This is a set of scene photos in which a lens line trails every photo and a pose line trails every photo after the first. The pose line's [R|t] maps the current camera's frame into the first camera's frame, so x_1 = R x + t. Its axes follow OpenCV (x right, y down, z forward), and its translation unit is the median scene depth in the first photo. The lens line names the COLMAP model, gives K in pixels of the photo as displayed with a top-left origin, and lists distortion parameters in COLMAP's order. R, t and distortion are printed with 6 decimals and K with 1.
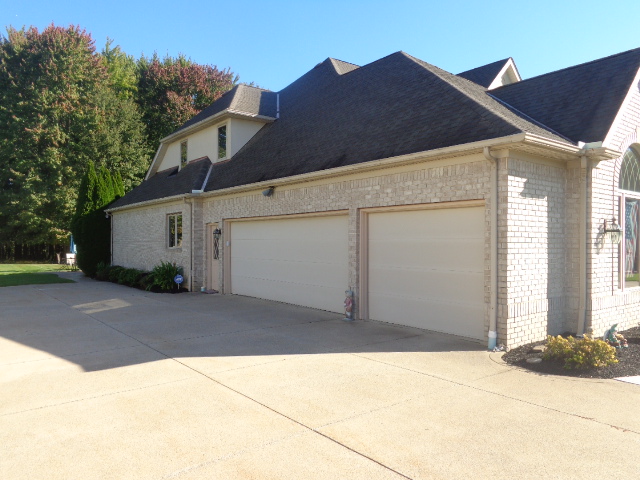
lens RADIAL K [[485.1, 0, 319.4], [0, 485.1, 236.8], [0, 0, 1]] dist [0.012422, -0.004435]
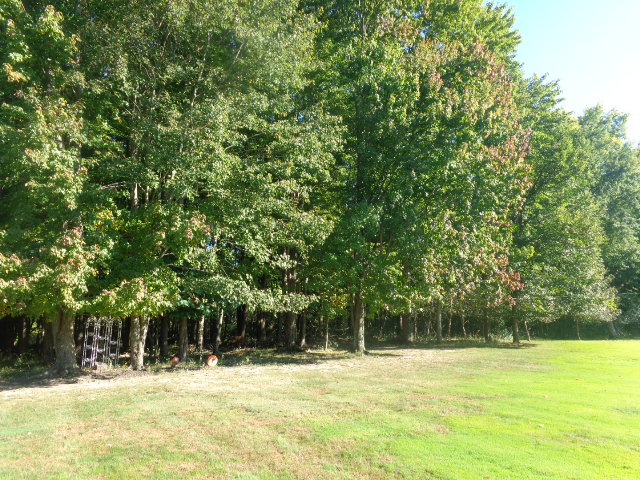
lens RADIAL K [[485.1, 0, 319.4], [0, 485.1, 236.8], [0, 0, 1]] dist [0.012422, -0.004435]
pose [[0.992060, -0.036373, -0.120387, -0.345635], [0.018966, 0.989585, -0.142698, 0.013550], [0.124324, 0.139282, 0.982418, 0.777466]]
